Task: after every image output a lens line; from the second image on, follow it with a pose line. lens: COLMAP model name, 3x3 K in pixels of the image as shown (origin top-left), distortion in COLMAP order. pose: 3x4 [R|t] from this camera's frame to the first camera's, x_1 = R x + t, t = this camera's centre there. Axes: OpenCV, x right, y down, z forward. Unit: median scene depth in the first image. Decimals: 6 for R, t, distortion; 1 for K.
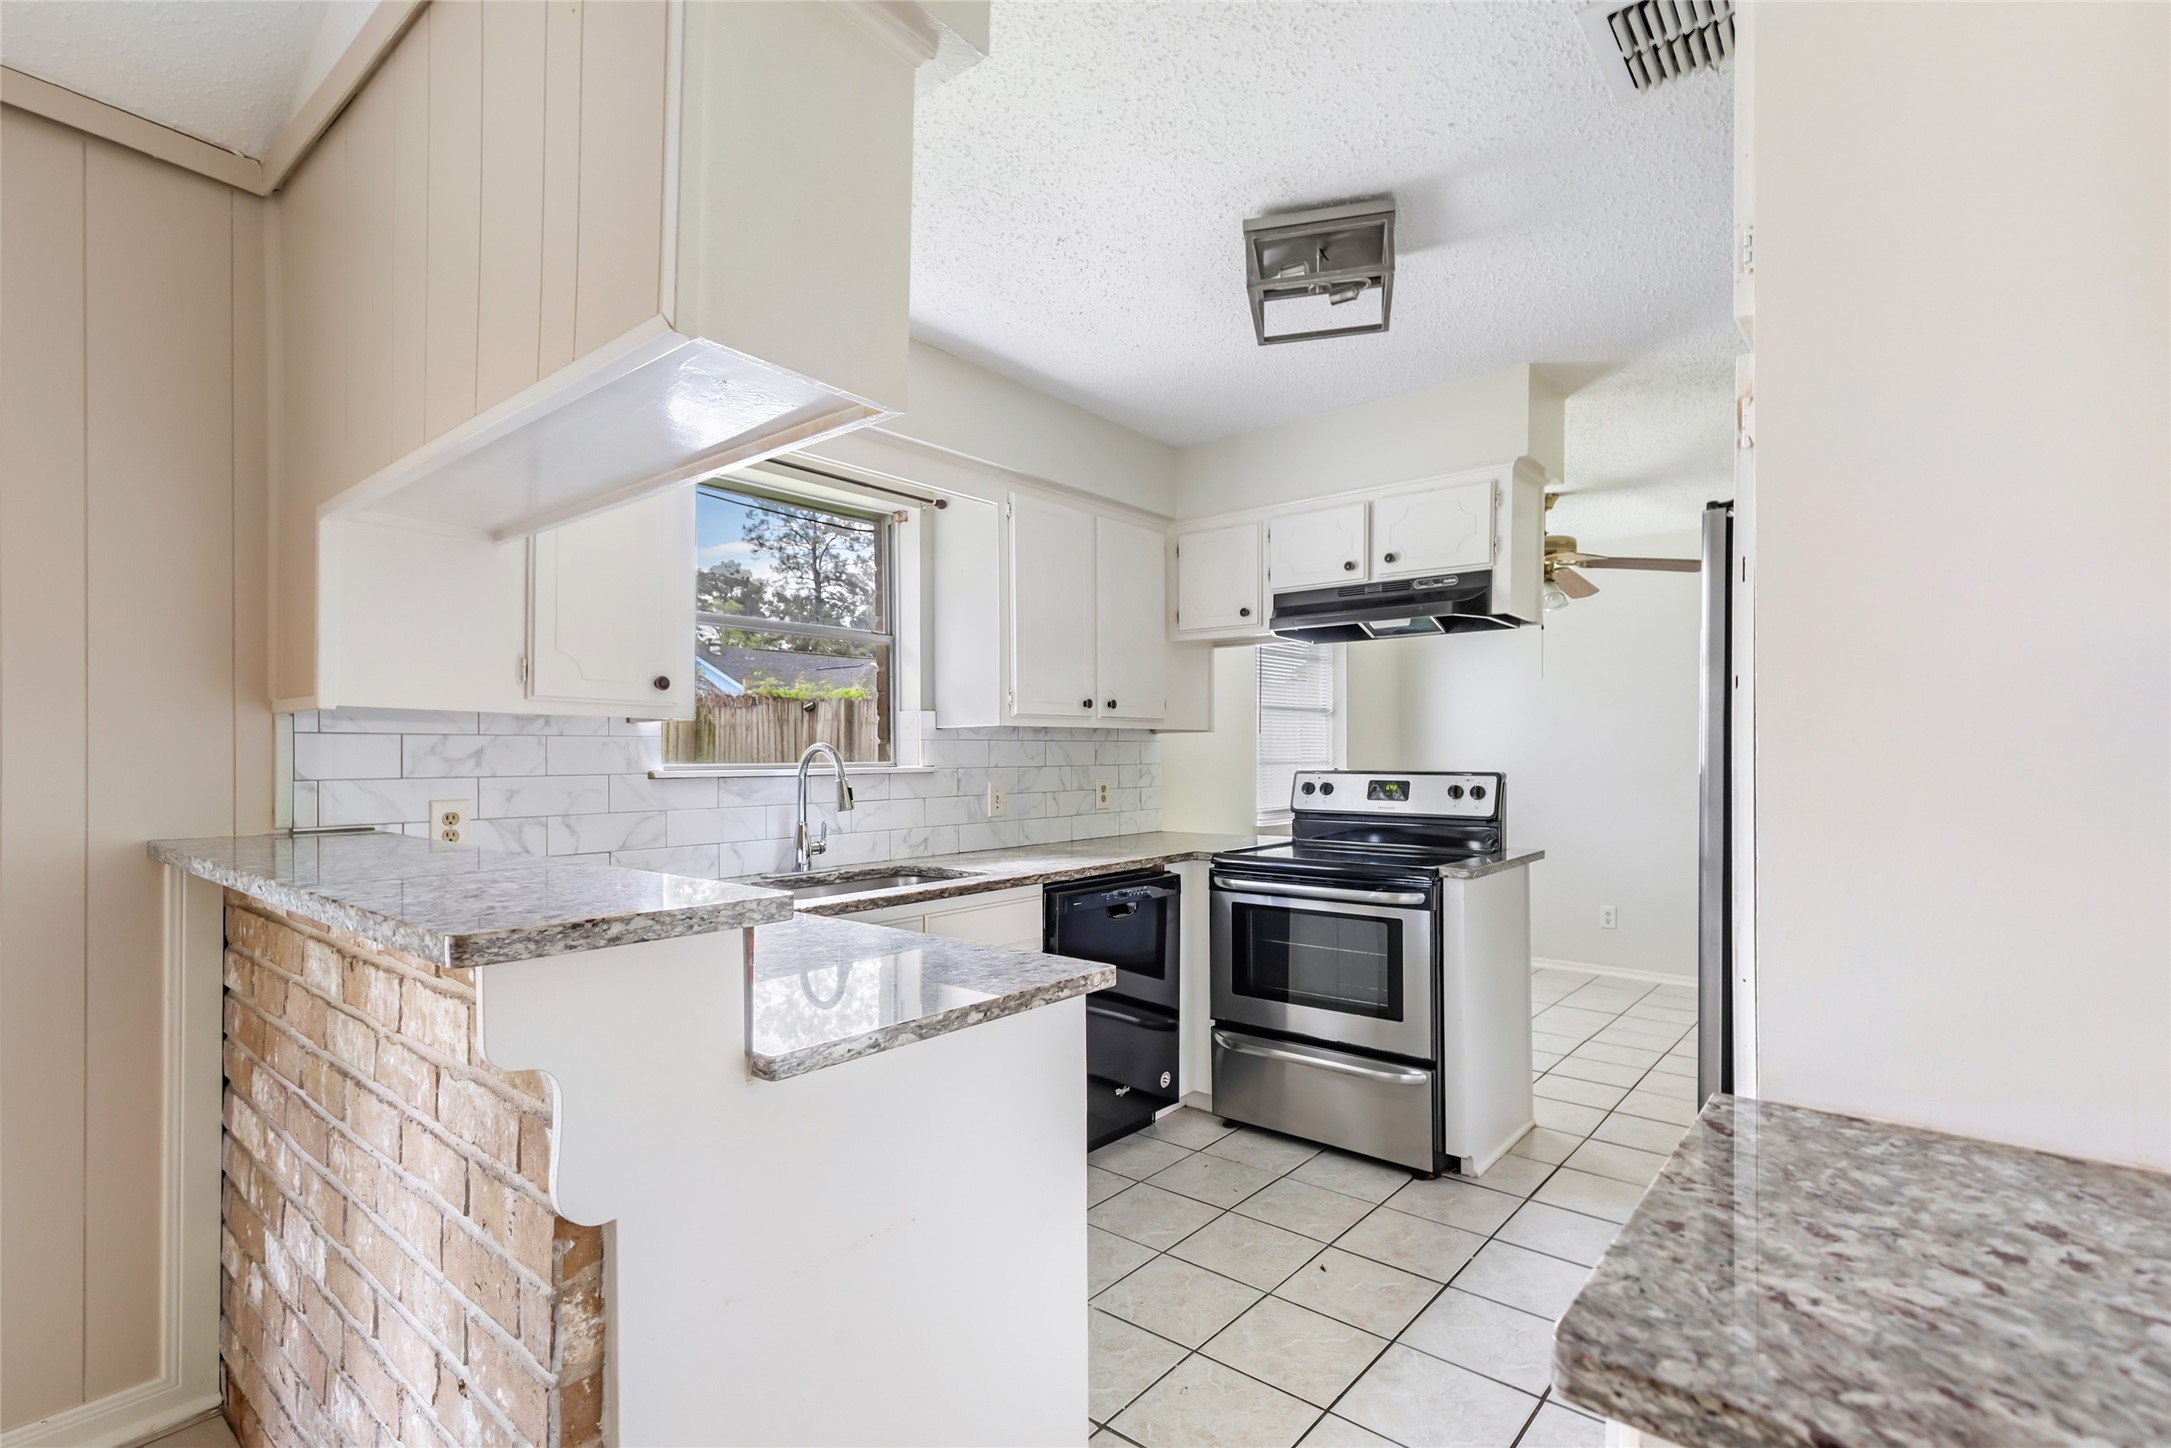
lens RADIAL K [[1025.1, 0, 1091.2], [0, 1025.1, 755.4], [0, 0, 1]] dist [-0.009563, 0.000029]
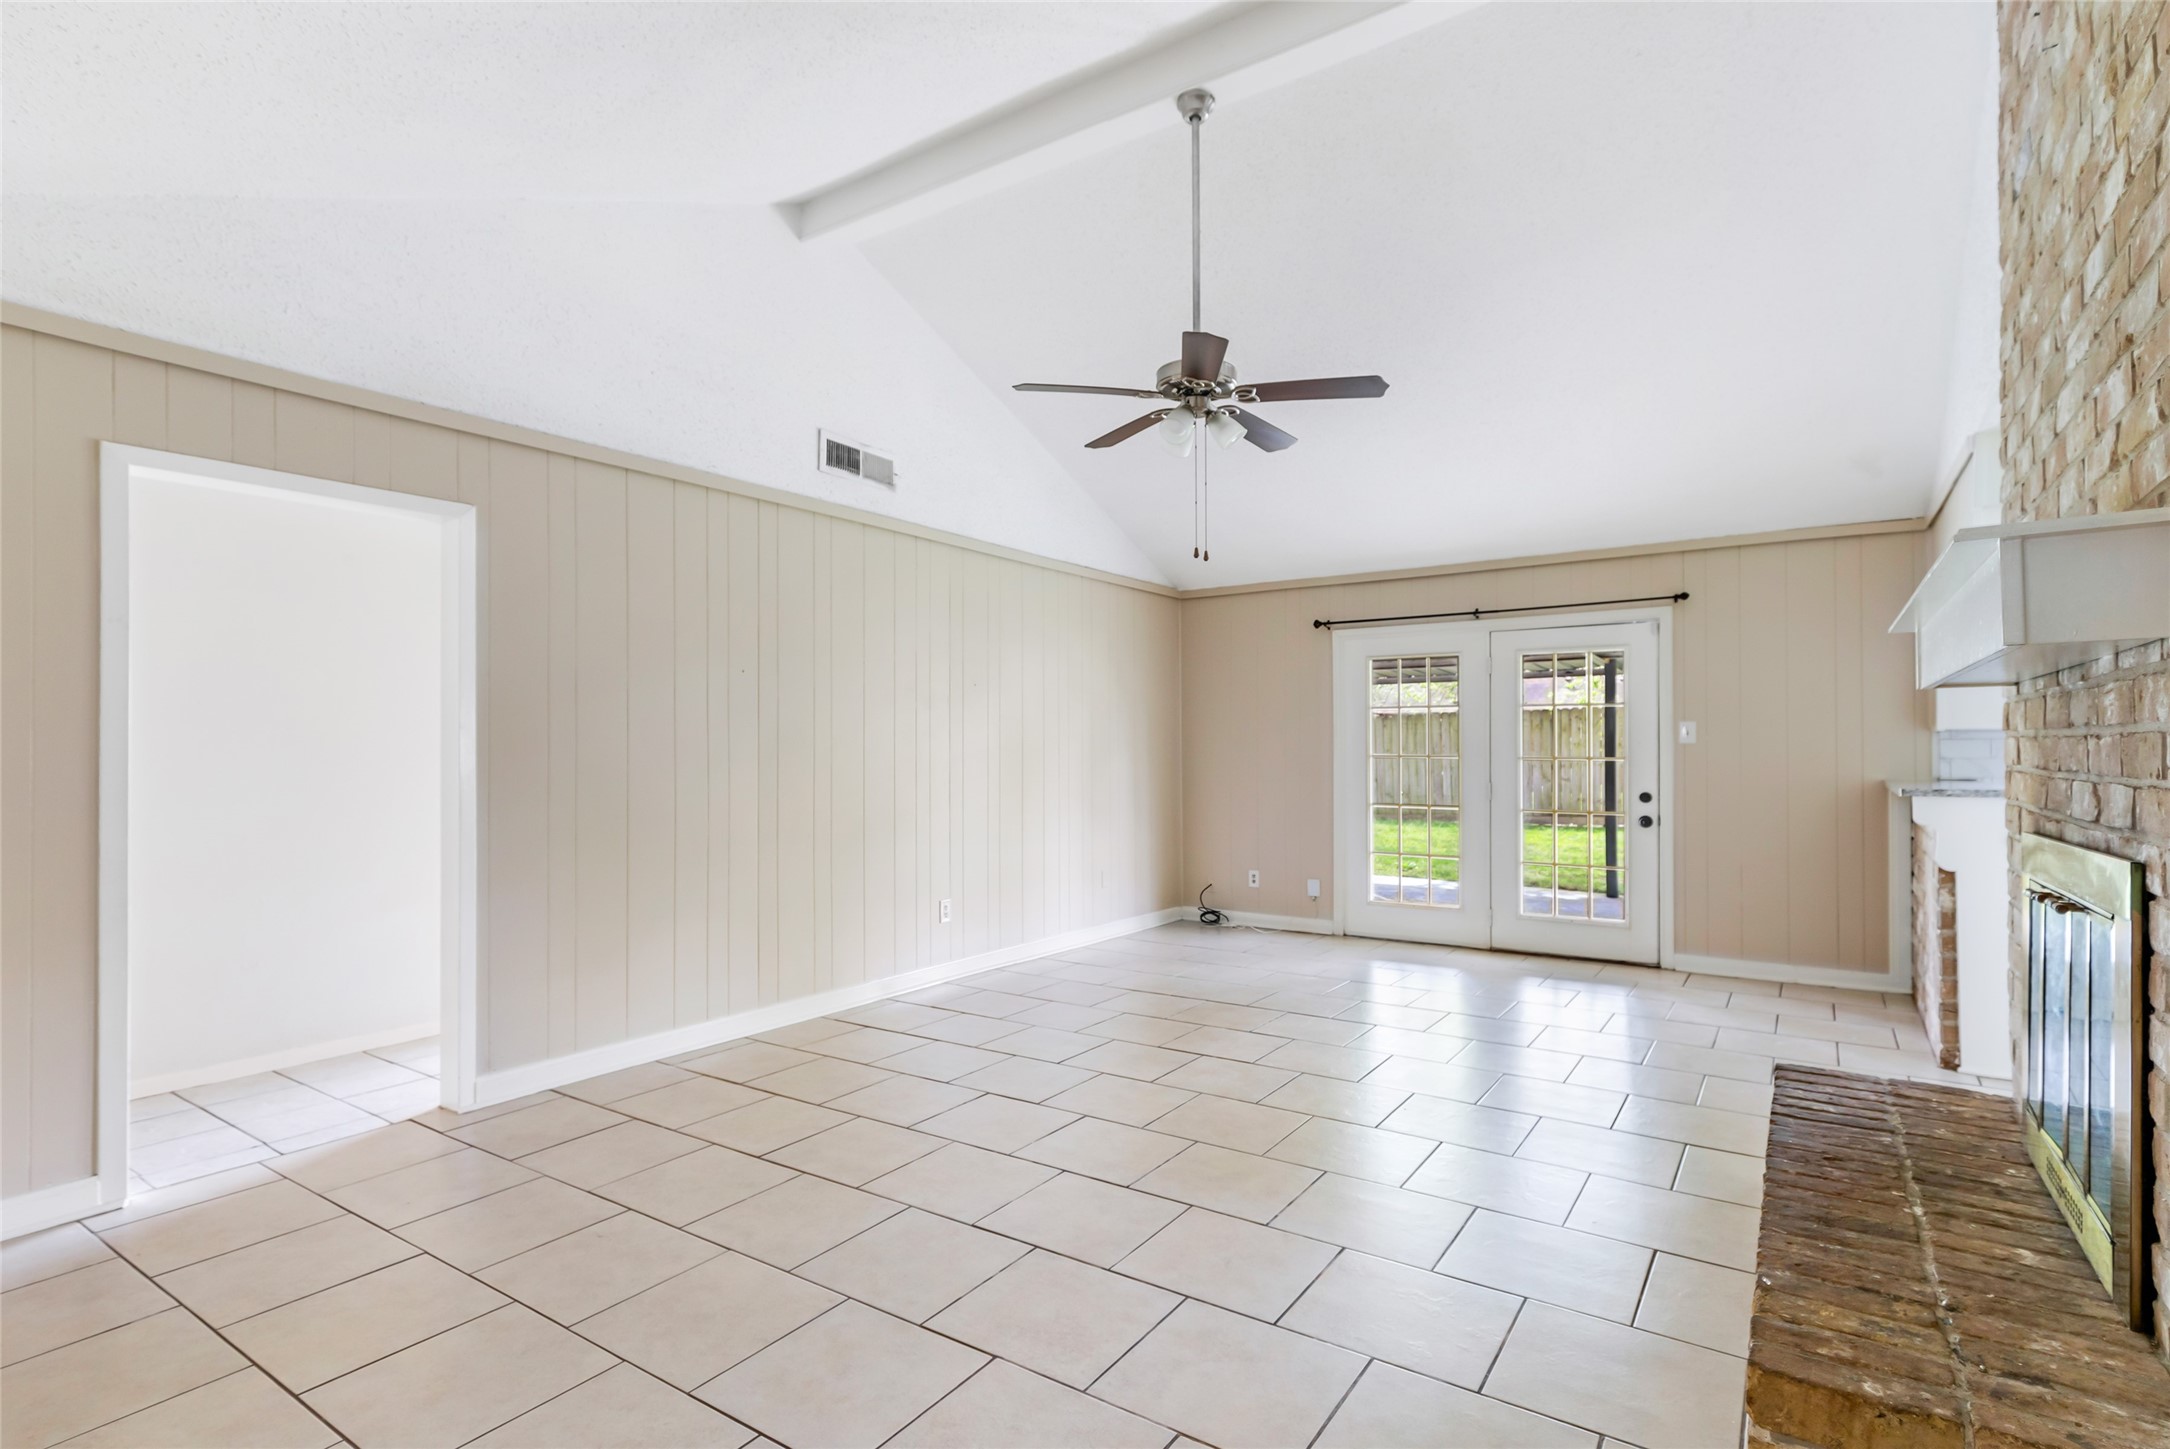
lens RADIAL K [[1024.6, 0, 1097.3], [0, 1024.6, 738.7], [0, 0, 1]] dist [-0.009563, 0.000029]
pose [[0.068512, -0.012953, -0.997566, 3.023964], [-0.001746, 0.999913, -0.013104, 0.024207], [0.997649, 0.002639, 0.068483, -2.379688]]
